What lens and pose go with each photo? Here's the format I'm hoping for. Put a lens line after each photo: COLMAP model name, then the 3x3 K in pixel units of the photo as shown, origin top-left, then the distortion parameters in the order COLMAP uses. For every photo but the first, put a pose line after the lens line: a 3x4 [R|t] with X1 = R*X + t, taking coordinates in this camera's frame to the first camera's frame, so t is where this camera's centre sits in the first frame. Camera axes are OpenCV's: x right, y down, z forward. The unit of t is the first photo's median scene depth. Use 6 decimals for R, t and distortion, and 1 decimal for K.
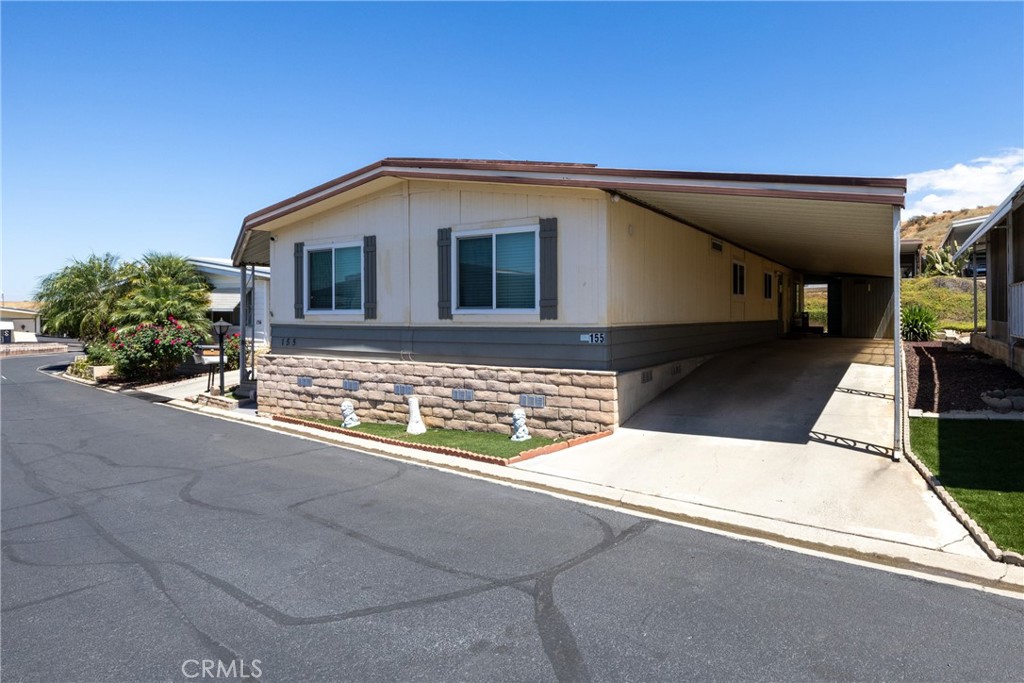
lens RADIAL K [[516.3, 0, 559.2], [0, 516.3, 315.9], [0, 0, 1]] dist [-0.030701, 0.000908]
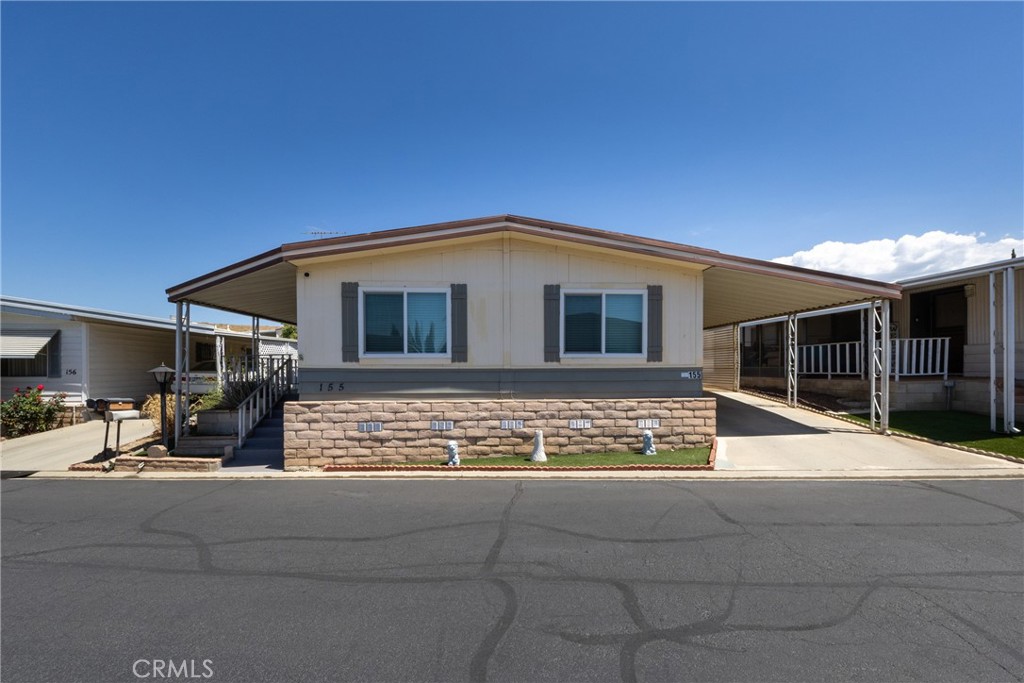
lens RADIAL K [[394.7, 0, 491.3], [0, 394.7, 369.8], [0, 0, 1]] dist [0.001061, -0.001125]
pose [[0.873383, -0.003984, 0.487018, -0.766198], [0.001167, 0.999981, 0.006088, 0.018343], [-0.487033, -0.004748, 0.873371, 0.273537]]
